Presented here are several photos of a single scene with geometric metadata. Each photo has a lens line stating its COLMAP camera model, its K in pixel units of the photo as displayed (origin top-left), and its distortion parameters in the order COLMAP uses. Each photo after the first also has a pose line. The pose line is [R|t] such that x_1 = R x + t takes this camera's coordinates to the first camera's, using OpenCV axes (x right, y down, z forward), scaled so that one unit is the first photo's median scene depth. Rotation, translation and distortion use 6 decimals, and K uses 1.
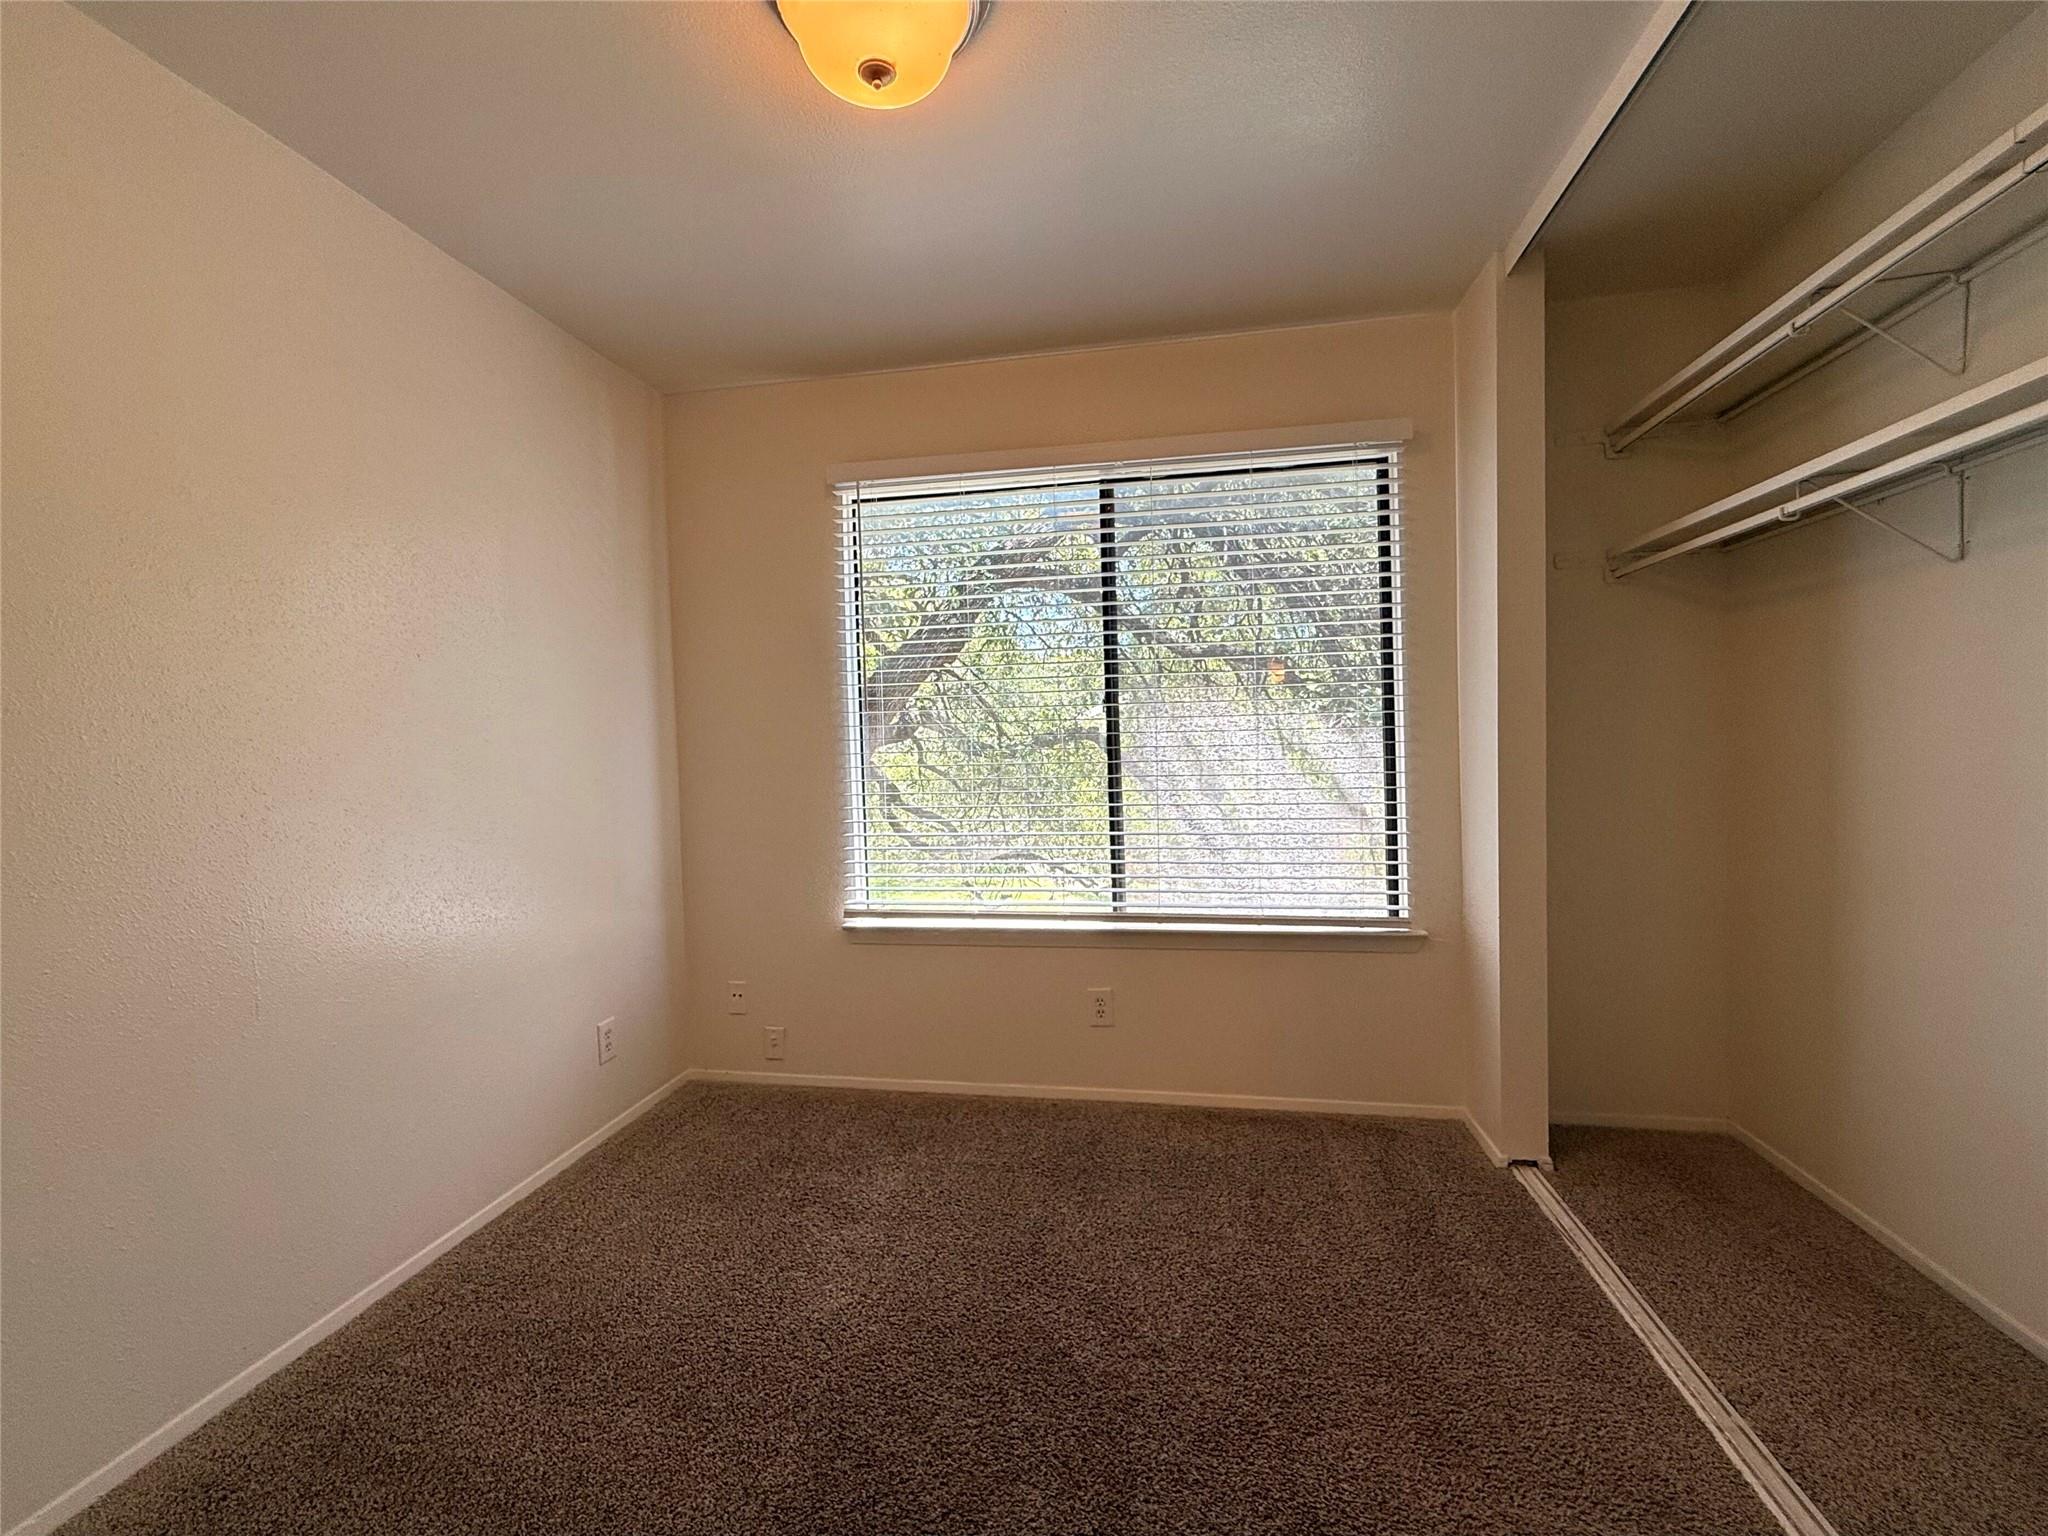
lens RADIAL K [[817.3, 0, 1018.5], [0, 817.3, 765.9], [0, 0, 1]] dist [0.002689, -0.000273]
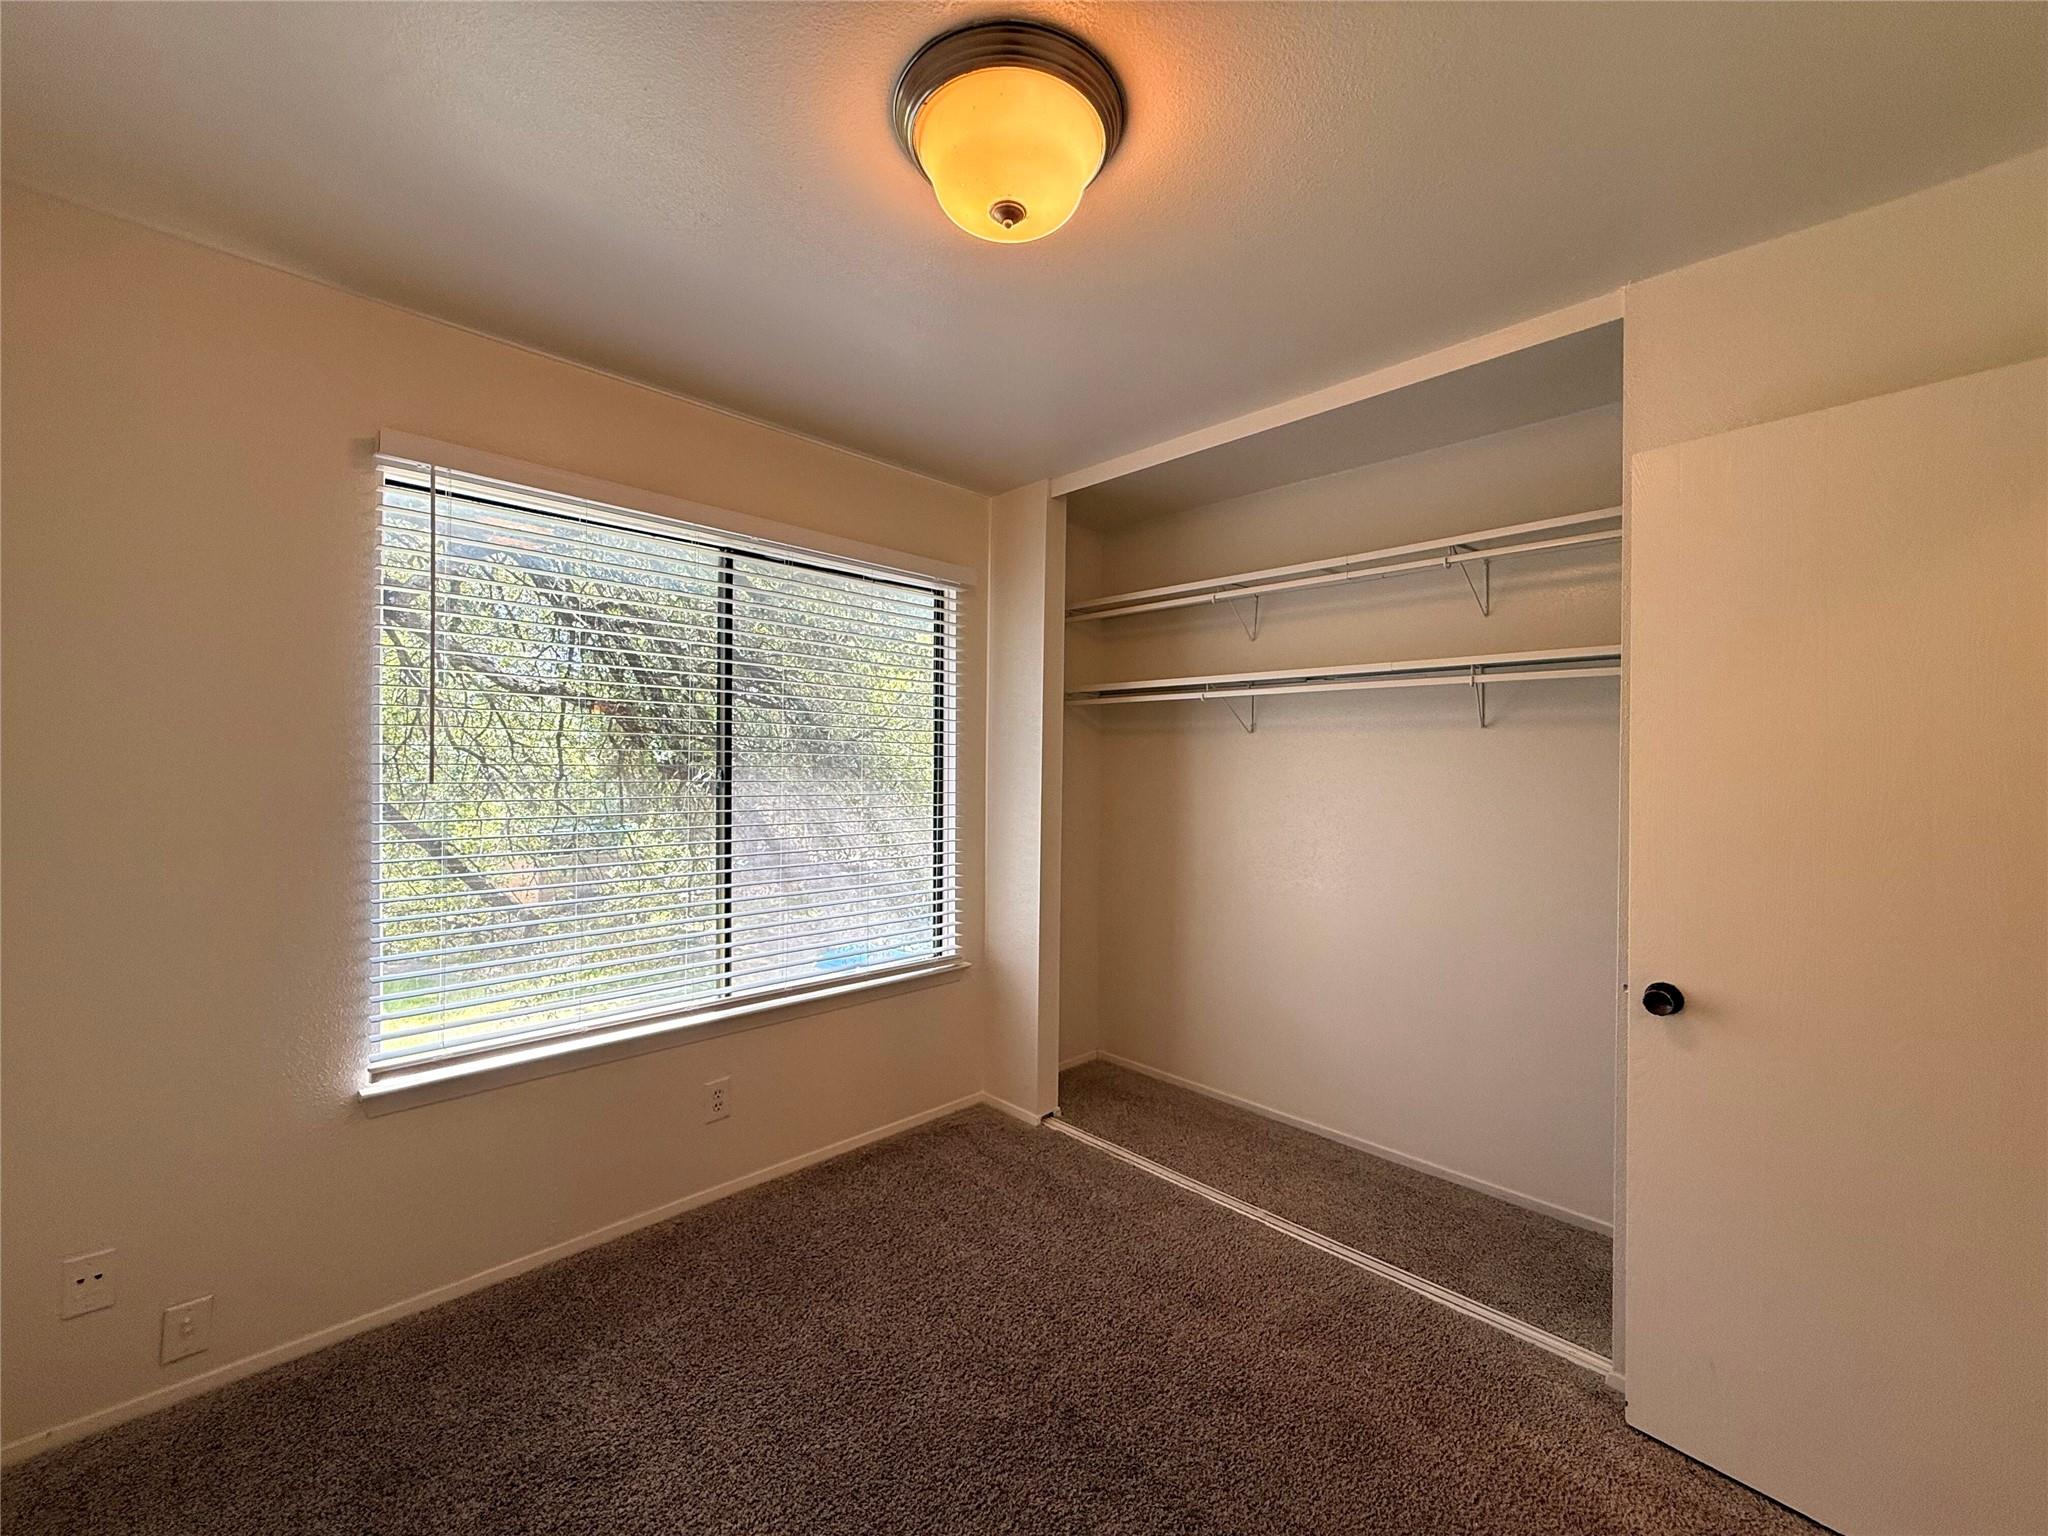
lens RADIAL K [[808.9, 0, 905.3], [0, 808.9, 766.0], [0, 0, 1]] dist [0.003613, 0.000089]
pose [[0.626452, 0.020923, 0.779179, -0.559272], [-0.000562, 0.999652, -0.026392, -0.073812], [-0.779460, 0.016096, 0.626246, 0.264485]]
